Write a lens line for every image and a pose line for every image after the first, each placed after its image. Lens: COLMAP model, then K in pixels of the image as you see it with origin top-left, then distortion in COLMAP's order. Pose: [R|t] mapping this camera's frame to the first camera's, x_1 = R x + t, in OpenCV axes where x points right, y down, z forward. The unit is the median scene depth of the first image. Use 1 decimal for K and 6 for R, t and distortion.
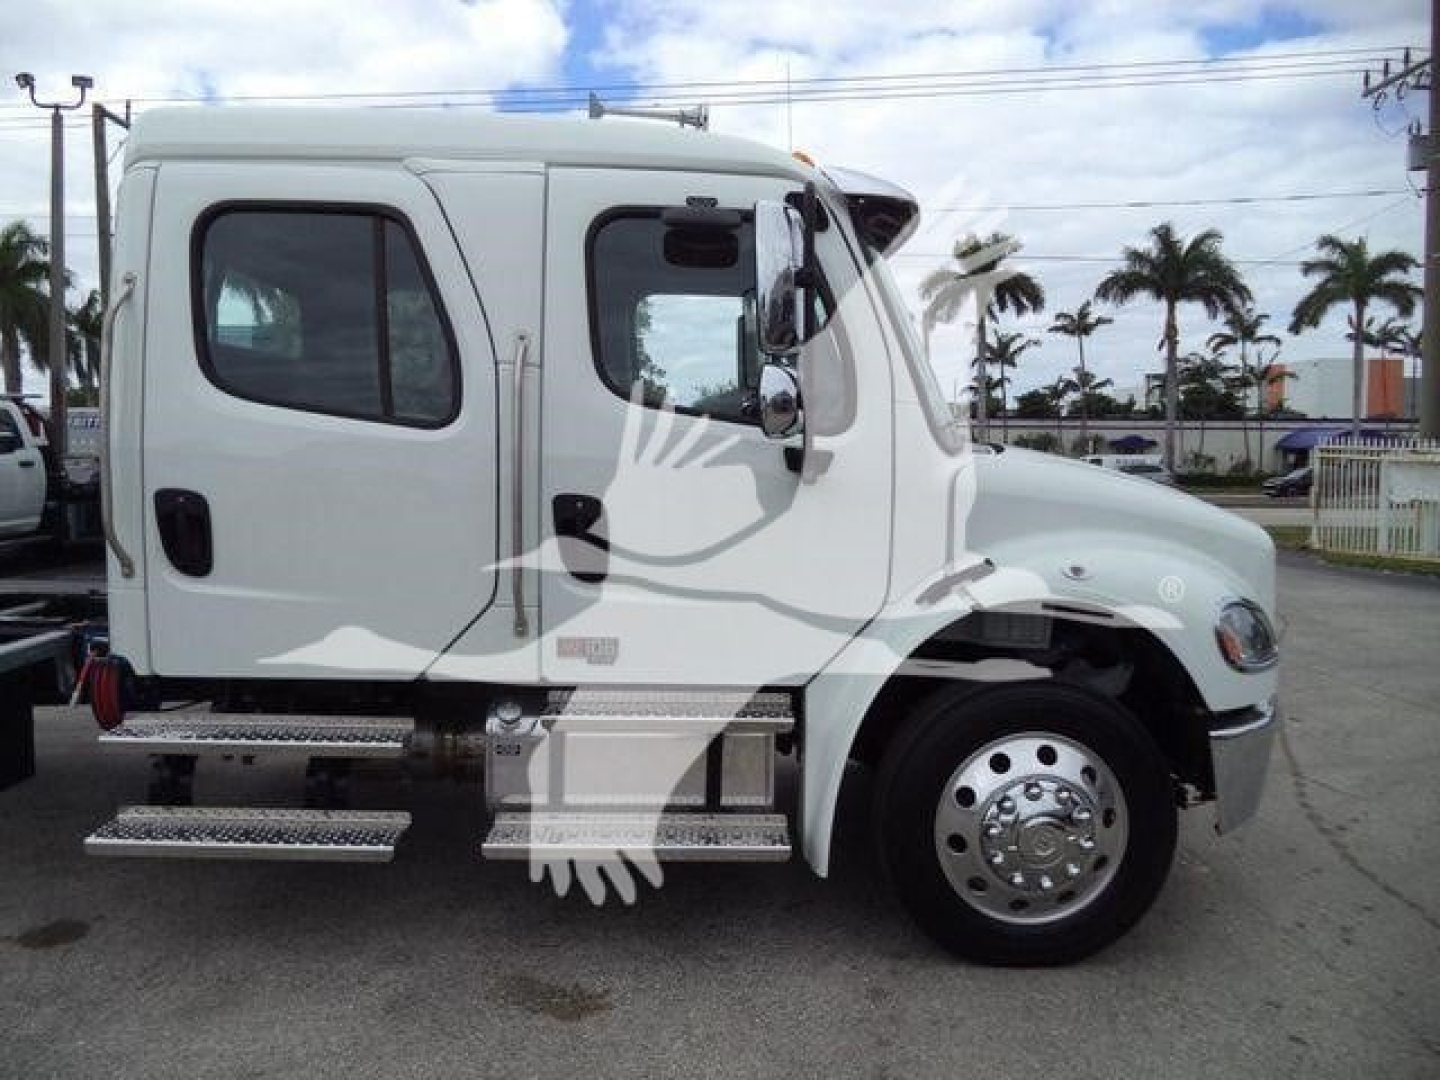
lens RADIAL K [[1171.1, 0, 716.8], [0, 1171.1, 541.0], [0, 0, 1]] dist [-0.068759, 0.032751]
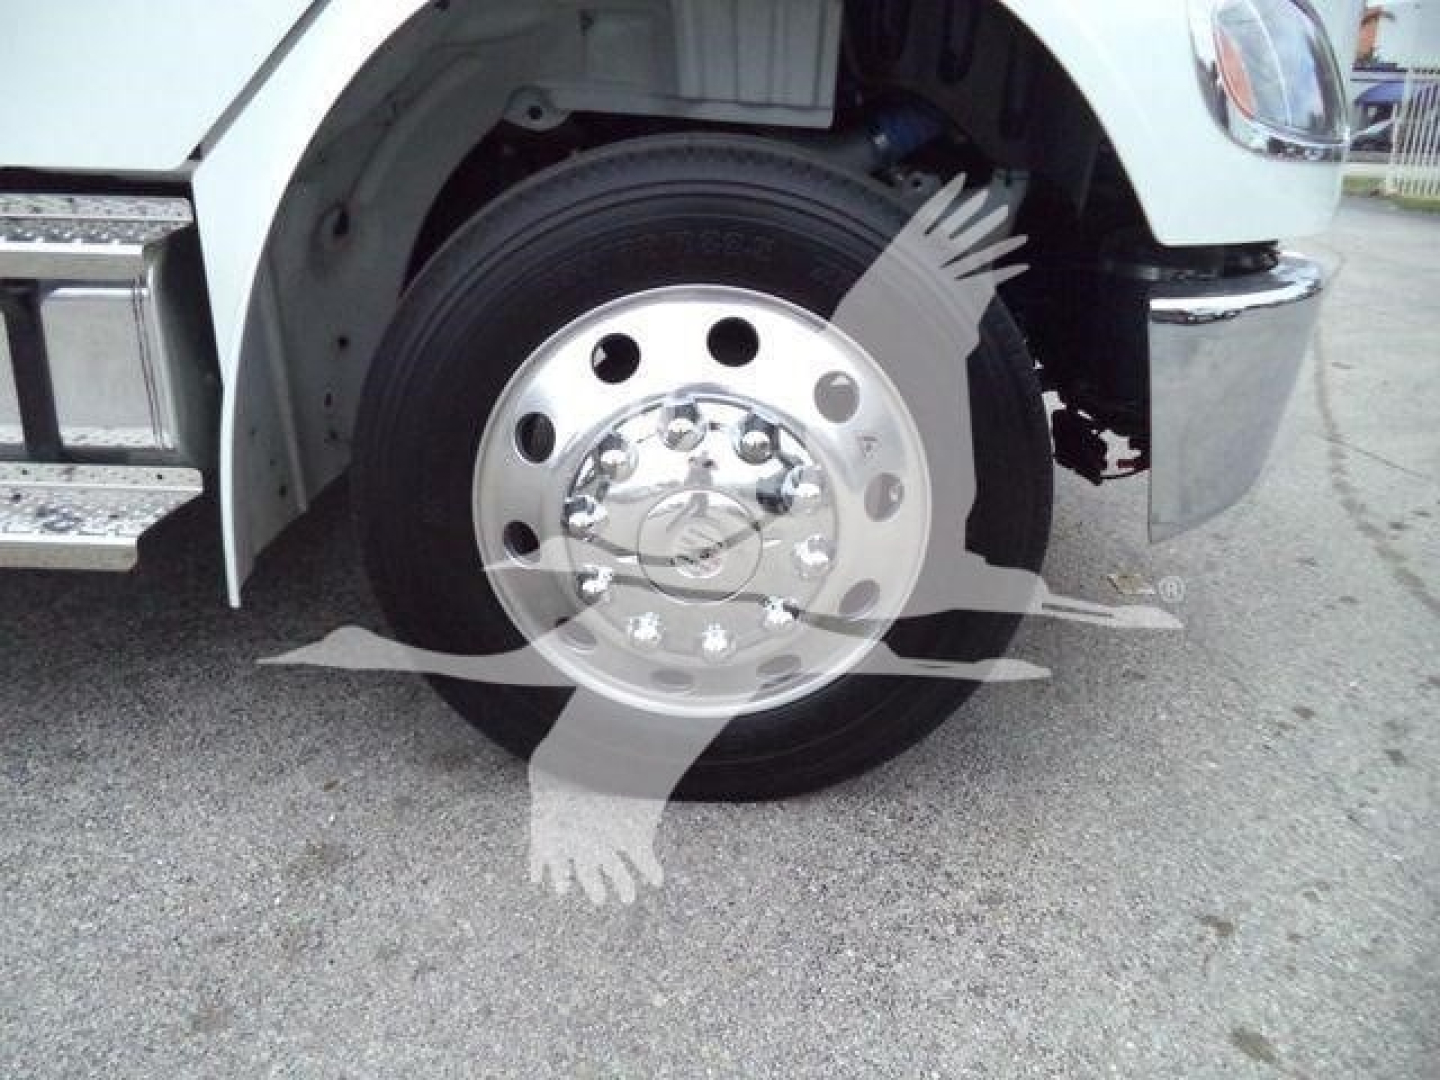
lens RADIAL K [[1171.1, 0, 681.1], [0, 1171.1, 564.4], [0, 0, 1]] dist [-0.068759, 0.032751]
pose [[0.998616, 0.027478, -0.044847, 0.263859], [-0.012684, 0.953330, 0.301663, 0.125189], [0.051043, -0.300677, 0.952359, 0.540836]]
